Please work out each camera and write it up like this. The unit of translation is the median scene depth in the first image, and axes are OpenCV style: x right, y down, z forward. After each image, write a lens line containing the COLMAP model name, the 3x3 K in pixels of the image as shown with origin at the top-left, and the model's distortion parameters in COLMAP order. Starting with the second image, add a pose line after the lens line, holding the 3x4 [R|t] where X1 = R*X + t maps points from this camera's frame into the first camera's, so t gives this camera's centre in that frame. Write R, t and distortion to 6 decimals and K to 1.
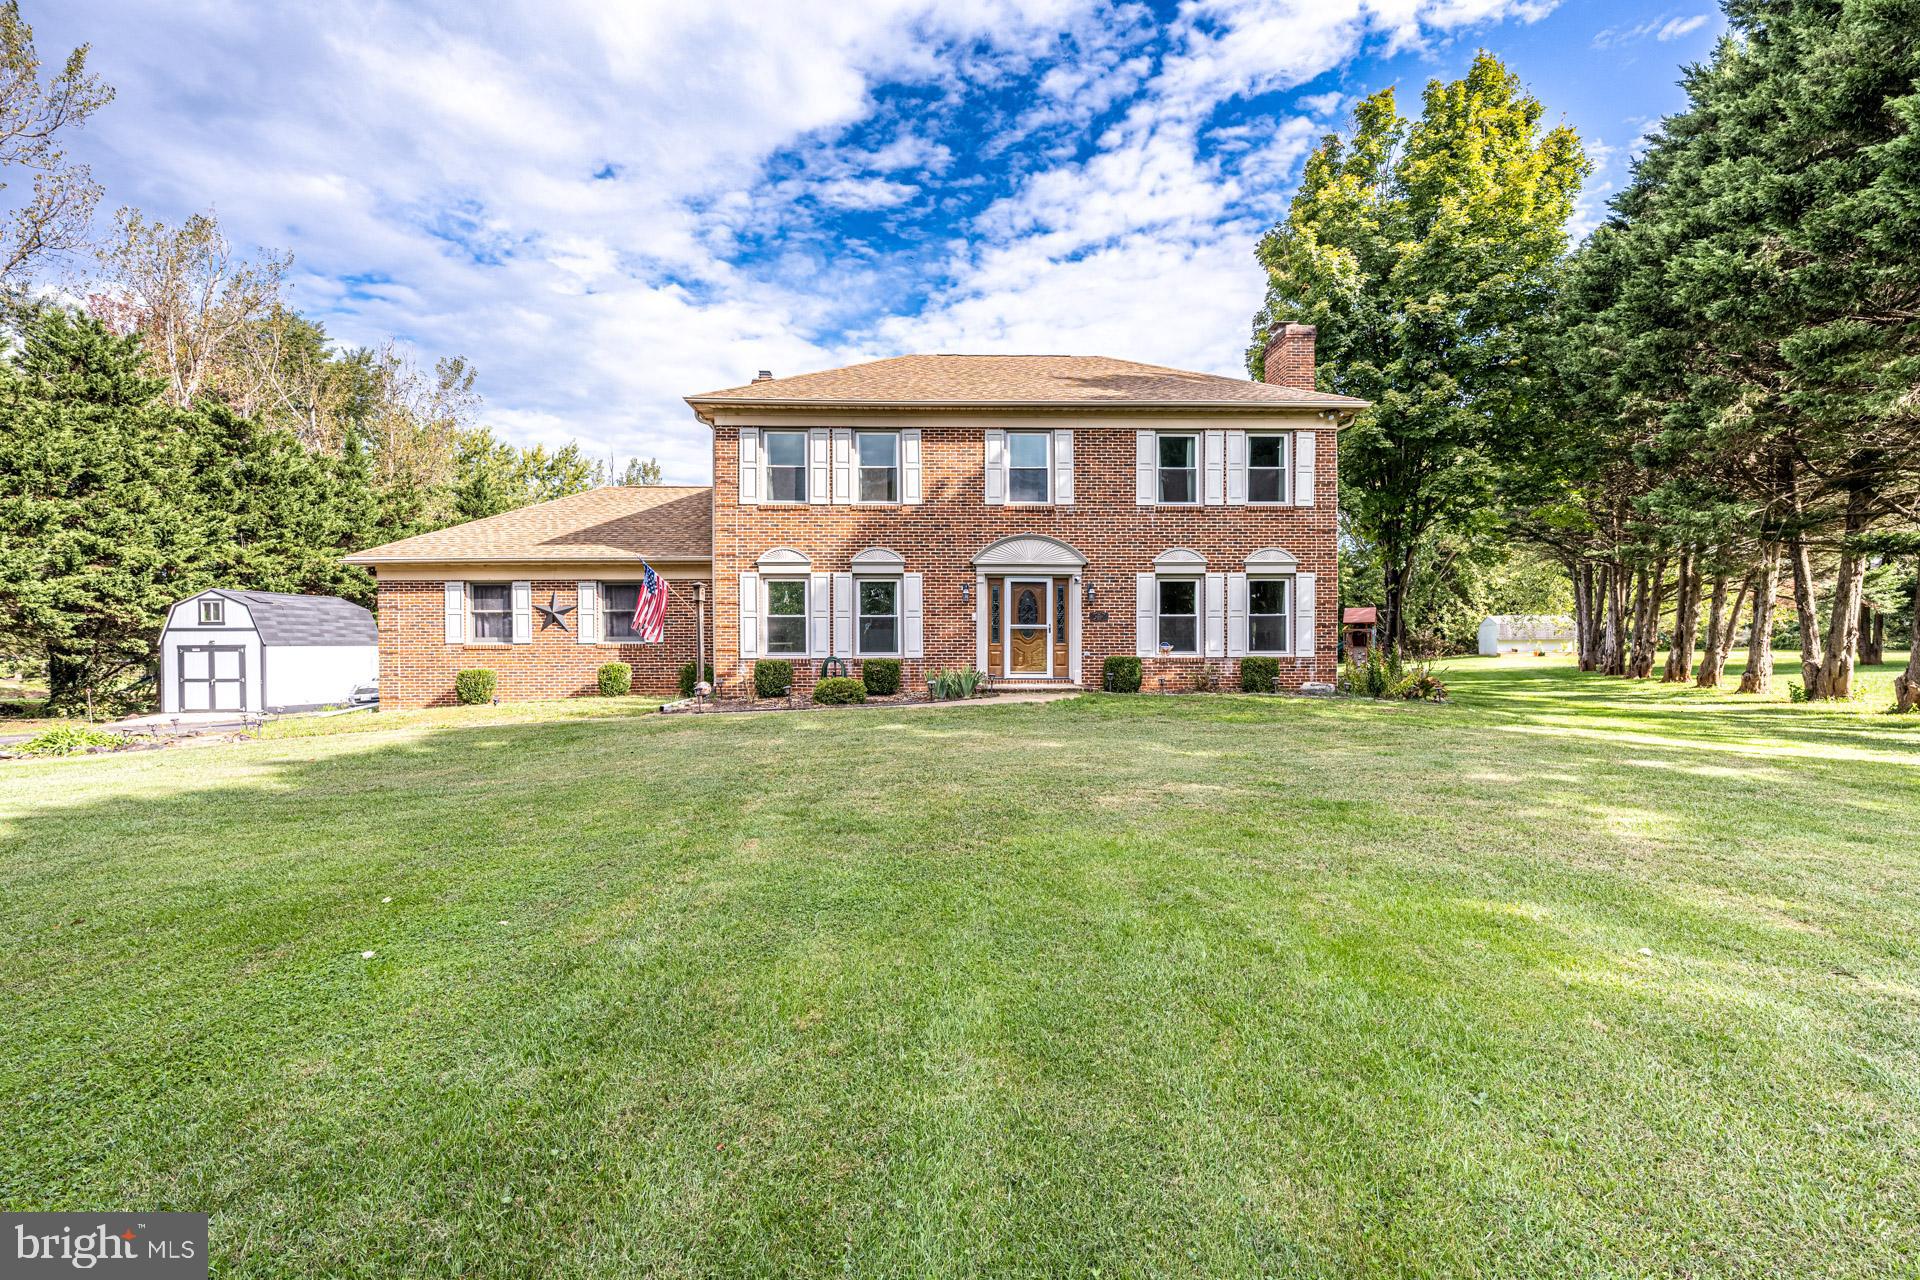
lens RADIAL K [[874.2, 0, 959.9], [0, 874.2, 642.2], [0, 0, 1]] dist [-0.017226, 0.000739]
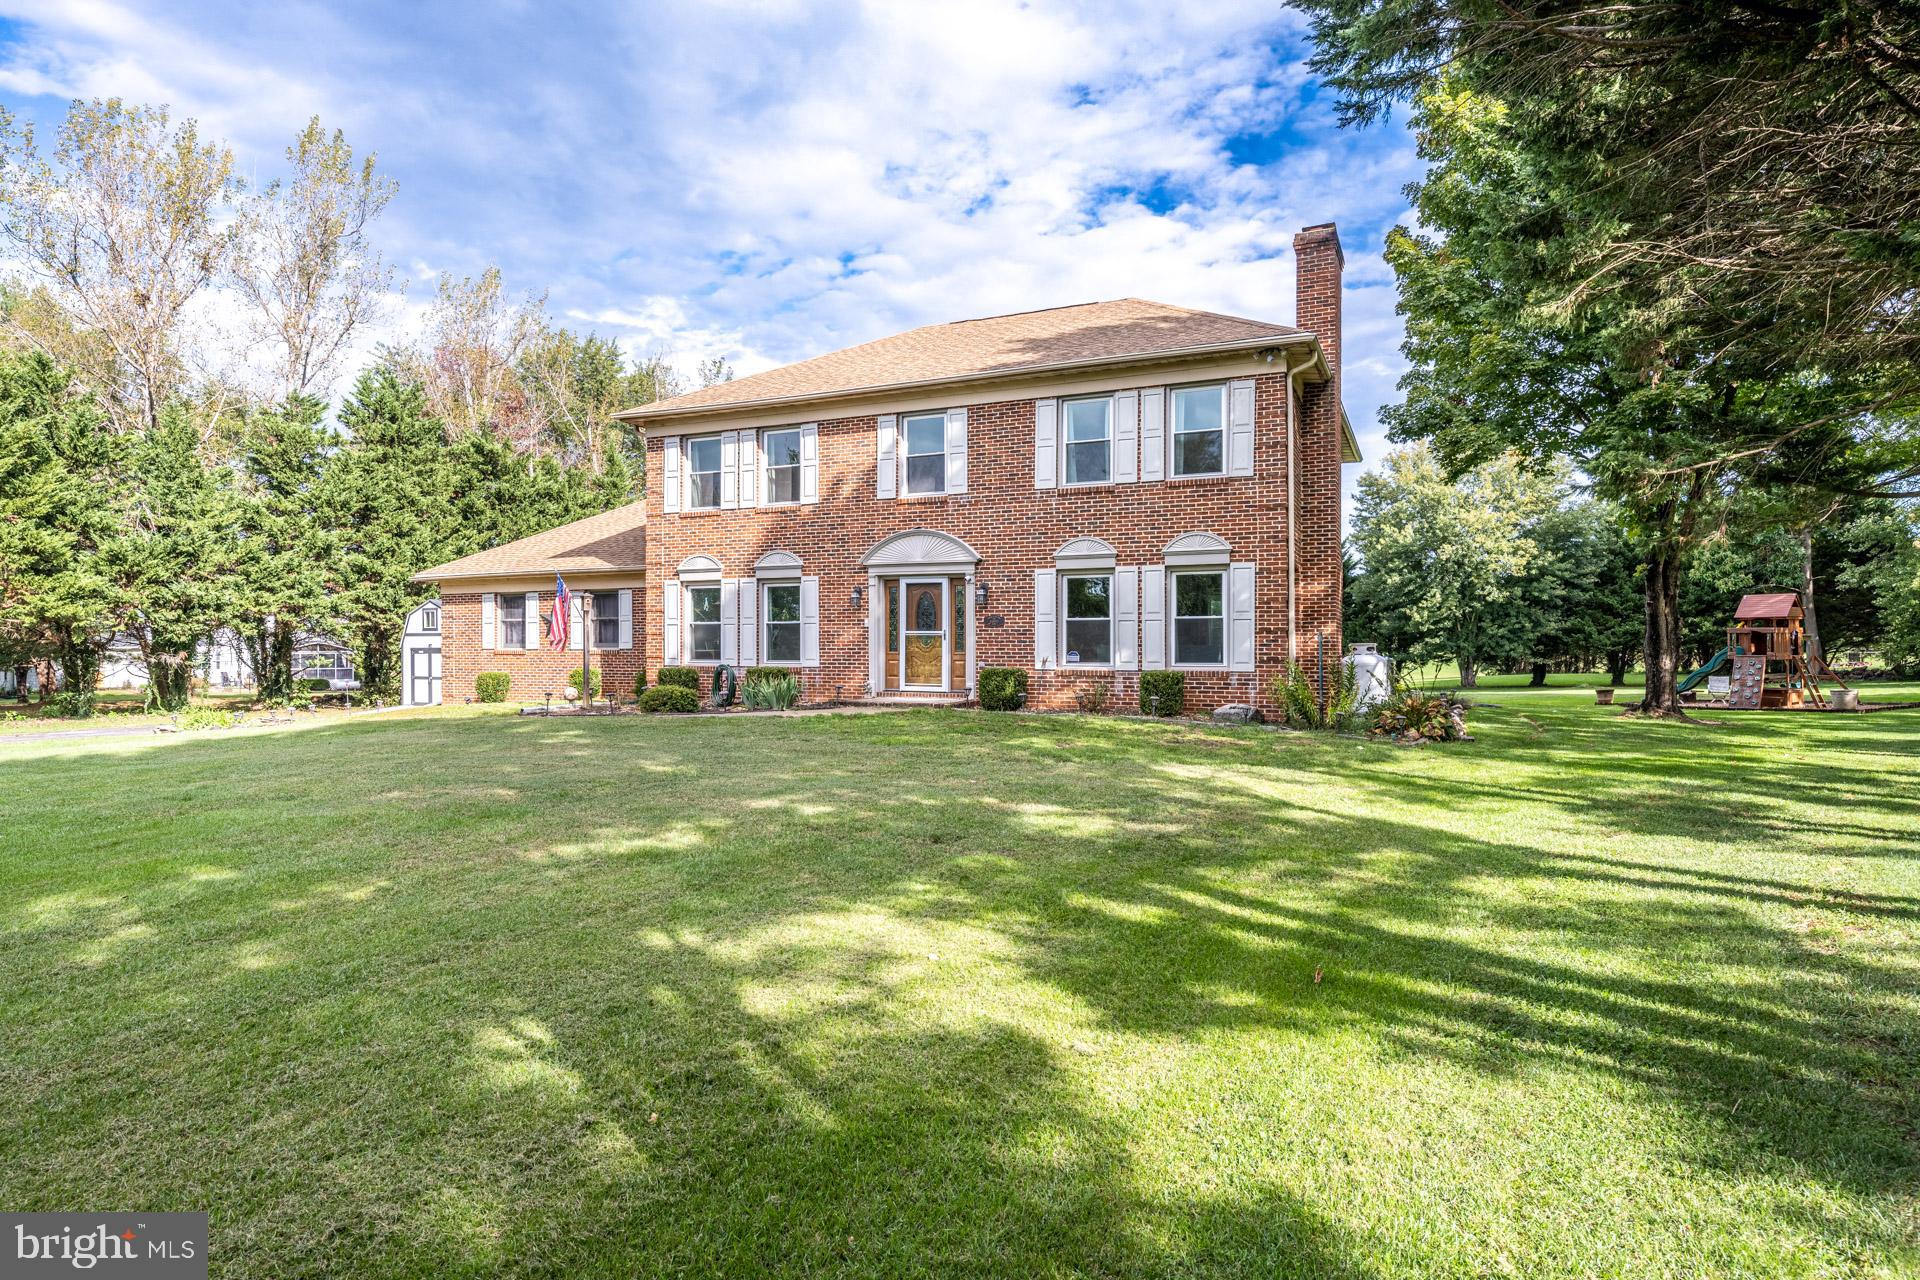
lens RADIAL K [[1063.4, 0, 959.7], [0, 1063.4, 640.8], [0, 0, 1]] dist [-0.009314, -0.000686]
pose [[0.894792, 0.001038, -0.446482, 0.596576], [-0.001257, 0.999999, -0.000193, -0.009840], [0.446481, 0.000734, 0.894793, 0.044925]]
